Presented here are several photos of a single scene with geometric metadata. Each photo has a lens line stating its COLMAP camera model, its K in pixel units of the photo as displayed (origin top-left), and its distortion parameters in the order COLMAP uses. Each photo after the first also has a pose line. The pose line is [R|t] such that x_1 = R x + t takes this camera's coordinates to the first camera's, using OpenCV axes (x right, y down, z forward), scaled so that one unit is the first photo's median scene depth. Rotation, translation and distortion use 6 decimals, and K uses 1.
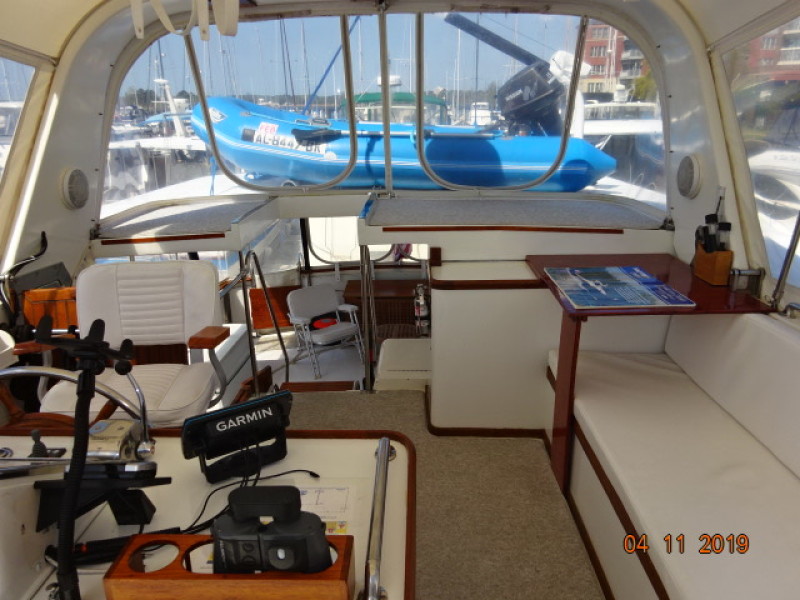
lens RADIAL K [[594.7, 0, 400.0], [0, 594.7, 300.0], [0, 0, 1]] dist [0.011237, -0.010542]
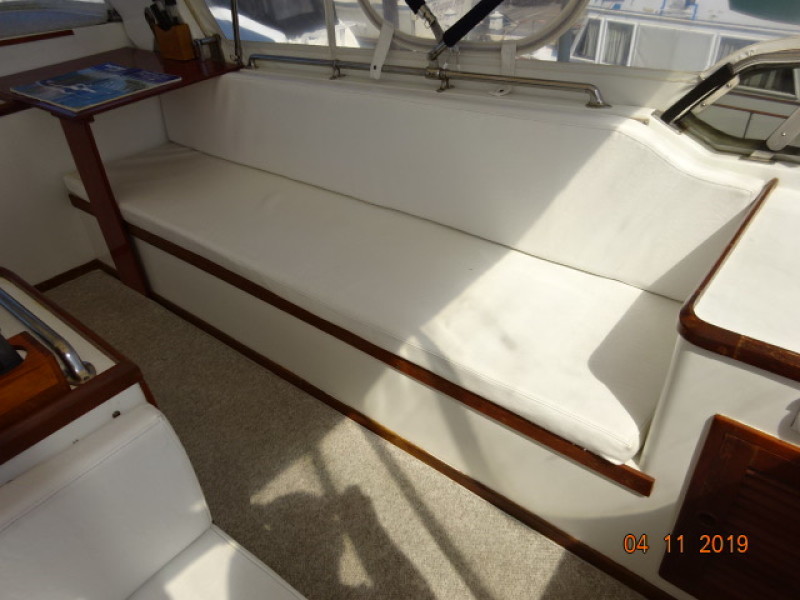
lens RADIAL K [[594.7, 0, 400.0], [0, 594.7, 300.0], [0, 0, 1]] dist [0.011237, -0.010542]
pose [[0.620251, -0.470585, 0.627566, -0.110955], [0.289452, 0.880902, 0.374472, 0.065120], [-0.729045, -0.050616, 0.682592, -0.038095]]
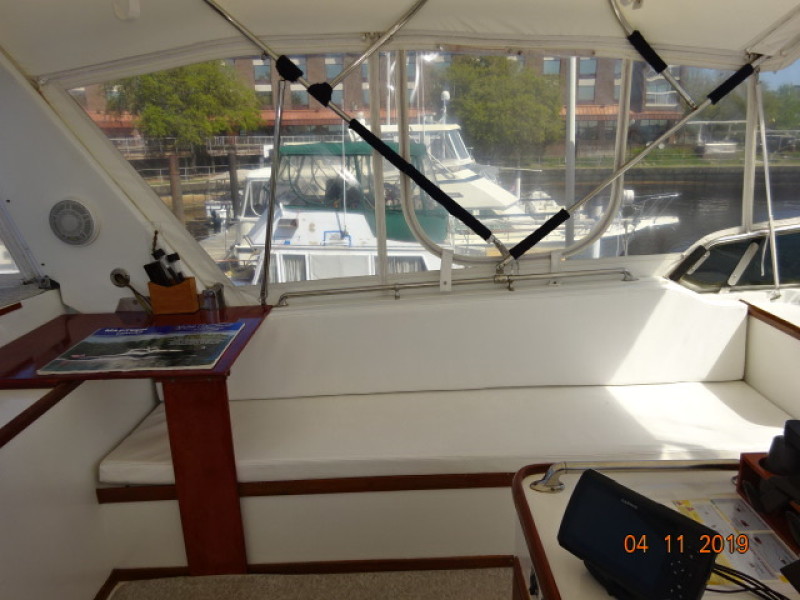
lens RADIAL K [[594.7, 0, 400.0], [0, 594.7, 300.0], [0, 0, 1]] dist [0.011237, -0.010542]
pose [[-0.024934, -0.259145, 0.965517, -0.471863], [0.336865, 0.907154, 0.252179, -0.183396], [-0.941223, 0.331536, 0.064678, 0.590758]]
